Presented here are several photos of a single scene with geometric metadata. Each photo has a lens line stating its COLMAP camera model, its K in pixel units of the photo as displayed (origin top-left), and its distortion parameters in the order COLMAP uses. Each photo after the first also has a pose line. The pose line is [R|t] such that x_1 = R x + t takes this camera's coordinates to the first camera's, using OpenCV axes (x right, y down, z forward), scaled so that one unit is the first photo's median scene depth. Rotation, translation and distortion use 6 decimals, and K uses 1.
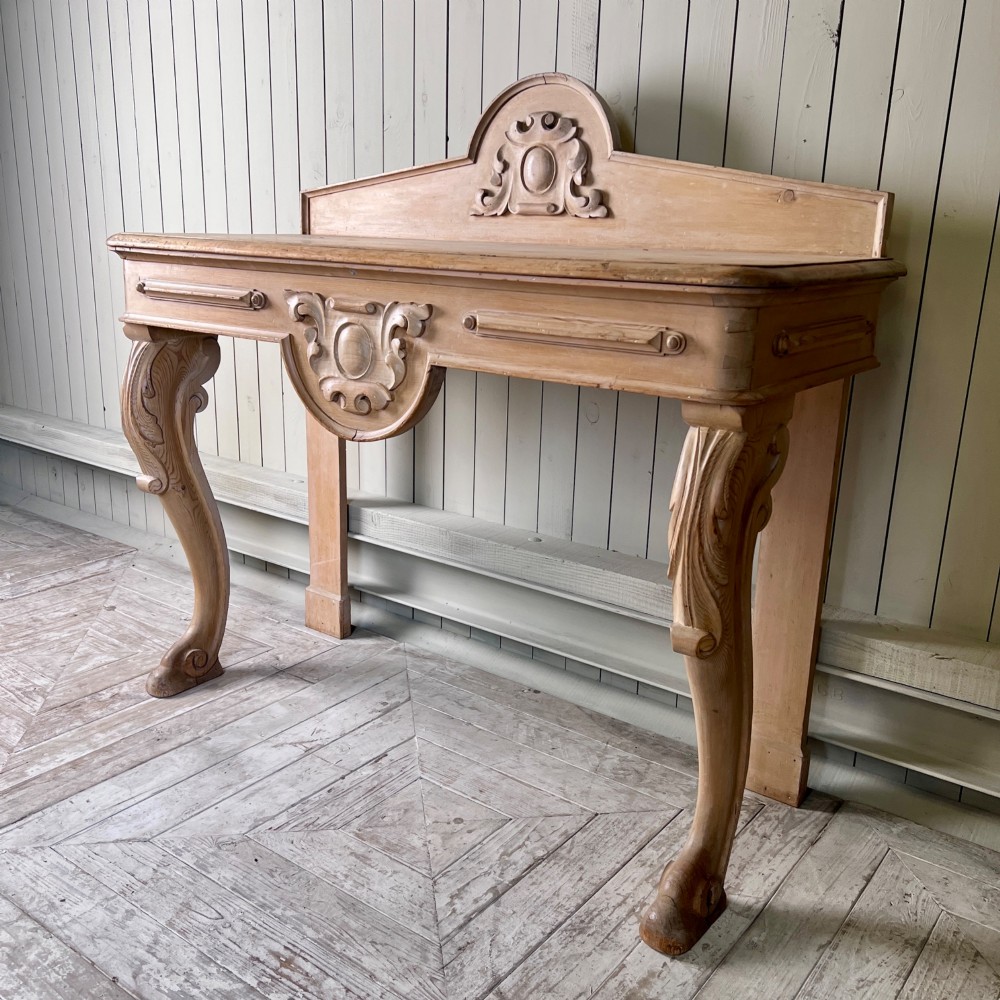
lens RADIAL K [[1006.6, 0, 495.2], [0, 1006.6, 513.8], [0, 0, 1]] dist [0.015174, 0.000474]
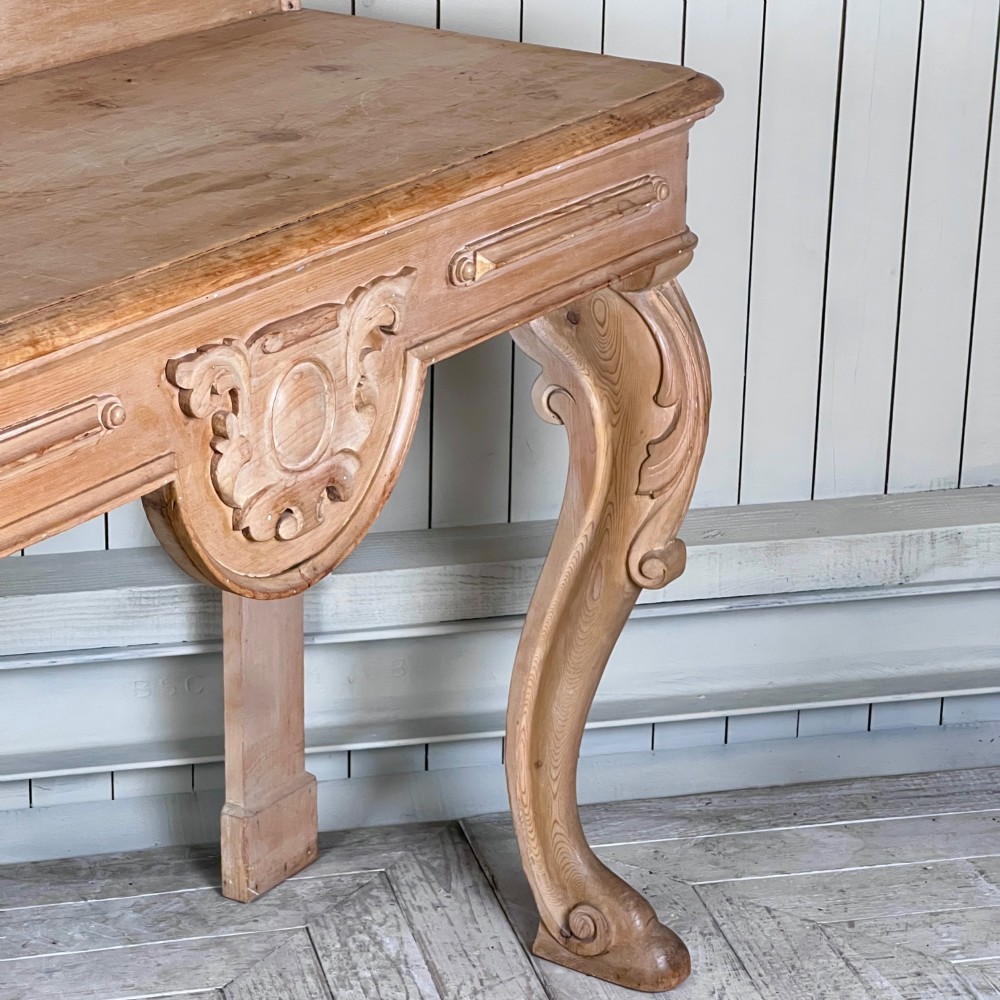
lens RADIAL K [[2925.8, 0, 500.0], [0, 2925.8, 500.0], [0, 0, 1]] dist [-0.361676, 8.115429]
pose [[-0.087870, -0.371309, 0.924342, -1.285172], [0.261056, 0.886915, 0.381092, -0.556305], [-0.961316, 0.274791, 0.019000, 0.767958]]
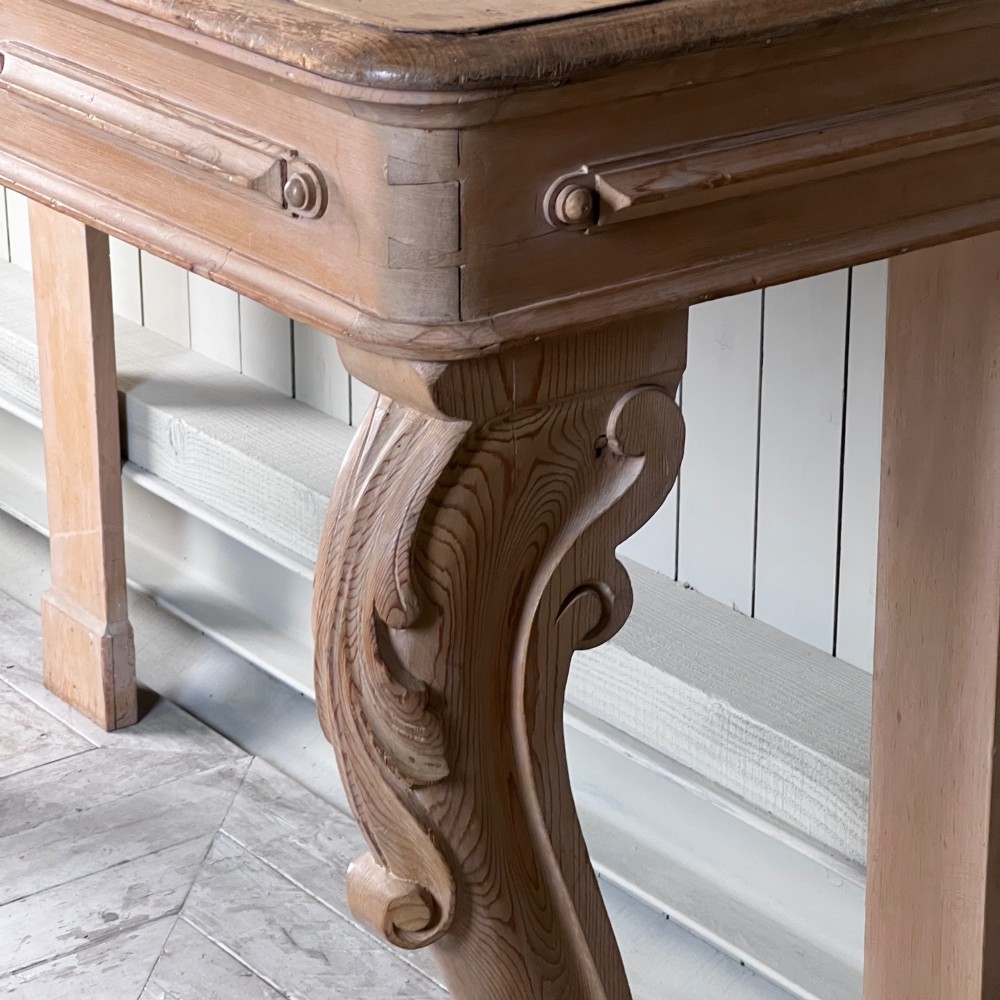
lens RADIAL K [[3032.6, 0, 500.0], [0, 3032.6, 500.0], [0, 0, 1]] dist [-0.033864, 1.487105]
pose [[0.961092, 0.073253, -0.266337, 0.400974], [-0.049651, 0.994305, 0.094303, -0.112050], [0.271728, -0.077410, 0.959256, -0.114132]]
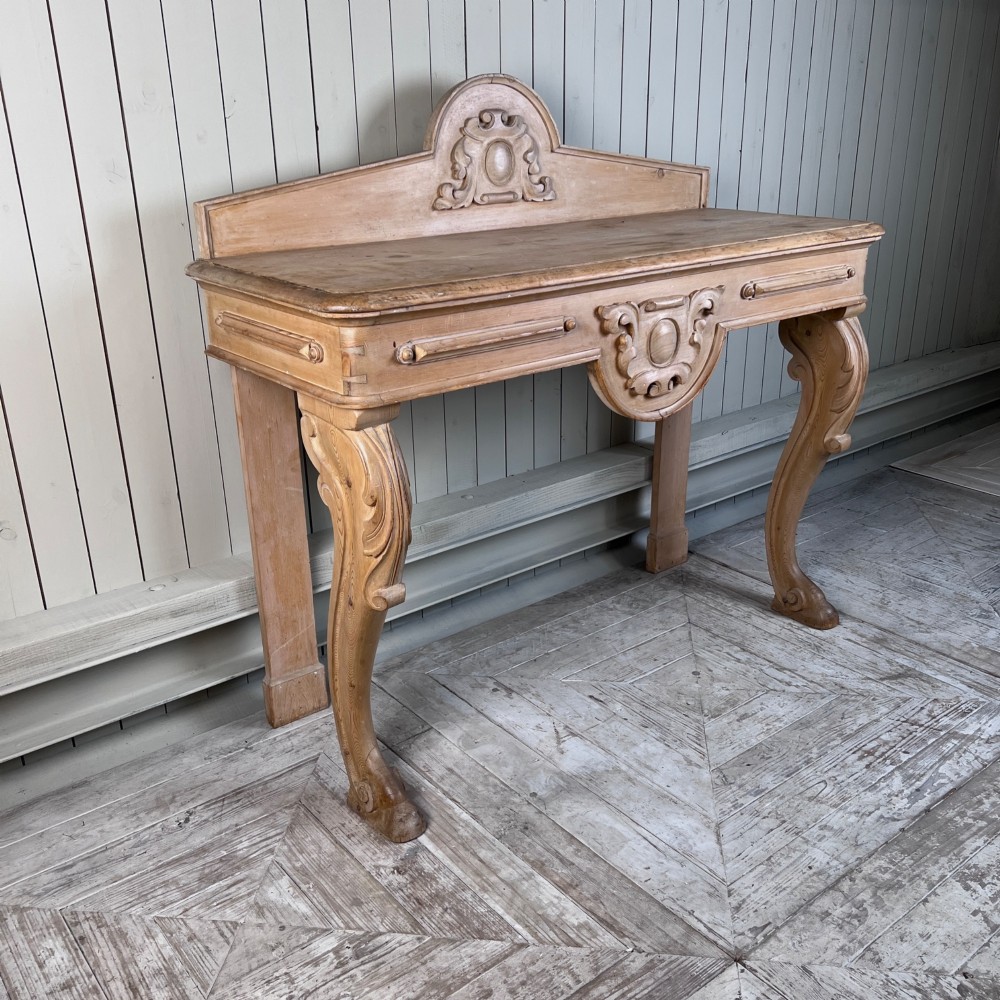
lens RADIAL K [[998.1, 0, 501.9], [0, 998.1, 510.4], [0, 0, 1]] dist [0.032222, -0.034161]
pose [[0.244362, -0.384951, 0.890000, -1.098331], [0.292020, 0.904430, 0.311015, -0.342010], [-0.924668, 0.183898, 0.333422, 0.712389]]
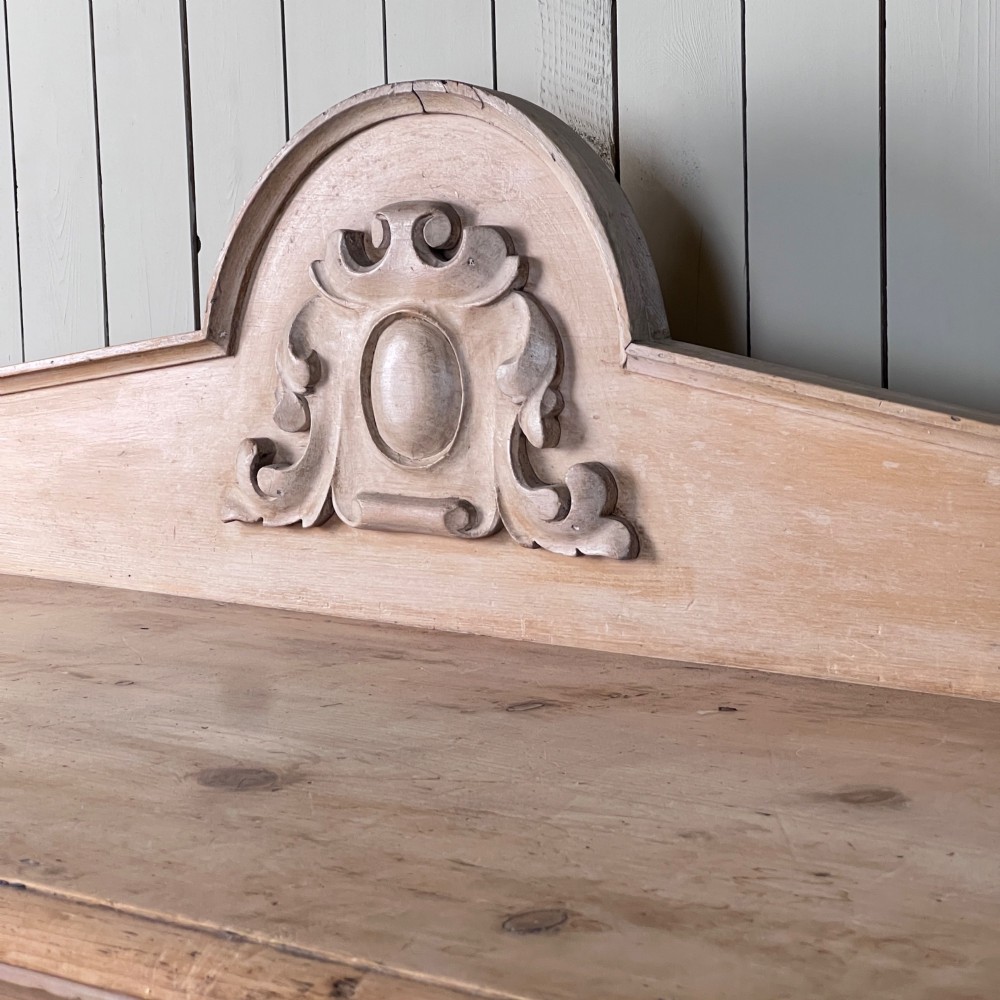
lens RADIAL K [[3032.6, 0, 500.0], [0, 3032.6, 500.0], [0, 0, 1]] dist [-0.033864, 1.487105]
pose [[0.992878, -0.038828, -0.112633, 0.168098], [0.019892, 0.986158, -0.164609, -0.166488], [0.117465, 0.161196, 0.979907, 0.147446]]
